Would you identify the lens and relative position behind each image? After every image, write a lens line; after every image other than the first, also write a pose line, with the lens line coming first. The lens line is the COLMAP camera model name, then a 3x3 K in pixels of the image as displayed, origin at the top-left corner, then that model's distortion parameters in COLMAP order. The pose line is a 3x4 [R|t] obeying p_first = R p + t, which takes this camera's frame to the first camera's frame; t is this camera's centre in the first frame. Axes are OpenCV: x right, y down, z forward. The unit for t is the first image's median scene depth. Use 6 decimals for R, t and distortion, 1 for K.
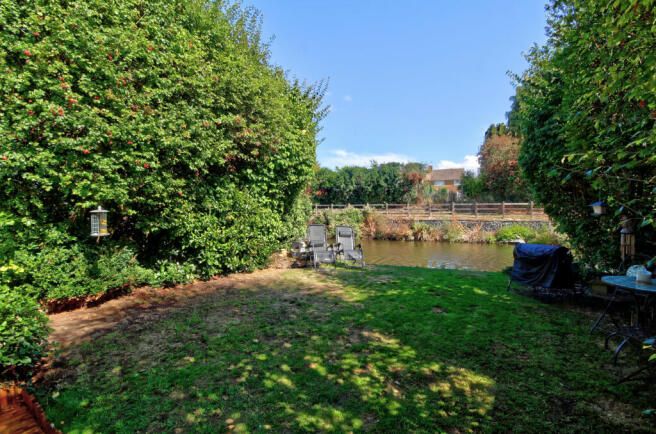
lens RADIAL K [[305.0, 0, 327.1], [0, 305.0, 211.6], [0, 0, 1]] dist [-0.012232, -0.004437]
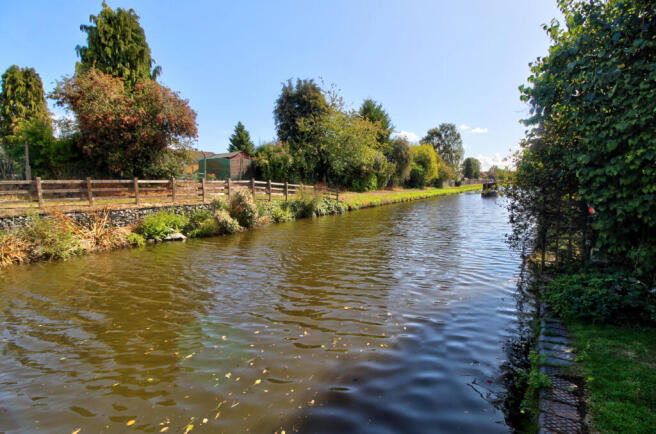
lens RADIAL K [[305.0, 0, 323.7], [0, 305.0, 213.3], [0, 0, 1]] dist [-0.012232, -0.004437]
pose [[0.207937, -0.089588, 0.974031, 0.030223], [0.023521, 0.995967, 0.086585, -0.003809], [-0.977859, 0.004906, 0.209205, 0.427920]]
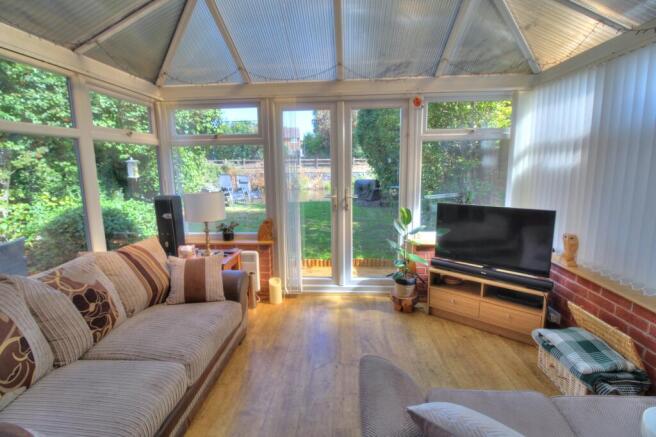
lens RADIAL K [[305.0, 0, 328.5], [0, 305.0, 213.7], [0, 0, 1]] dist [-0.012232, -0.004437]
pose [[0.861043, -0.085017, 0.501375, -0.122130], [0.009843, 0.988528, 0.150717, 0.006804], [-0.508436, -0.124839, 0.852002, -0.137672]]
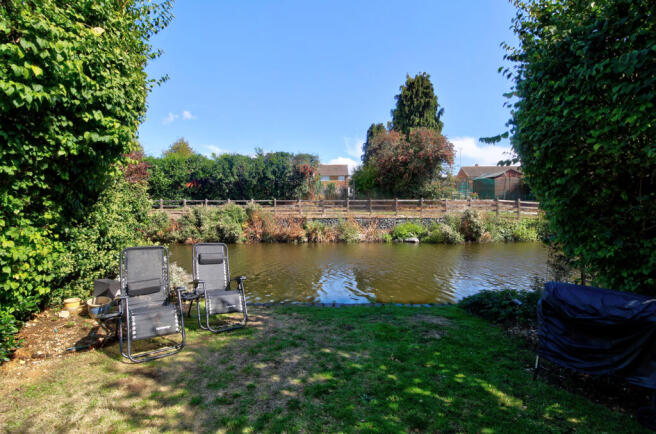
lens RADIAL K [[305.0, 0, 331.7], [0, 305.0, 213.5], [0, 0, 1]] dist [-0.012232, -0.004437]
pose [[0.925712, -0.011718, 0.378047, 0.020784], [0.002761, 0.999703, 0.024227, -0.007129], [-0.378218, -0.021384, 0.925470, 0.161914]]
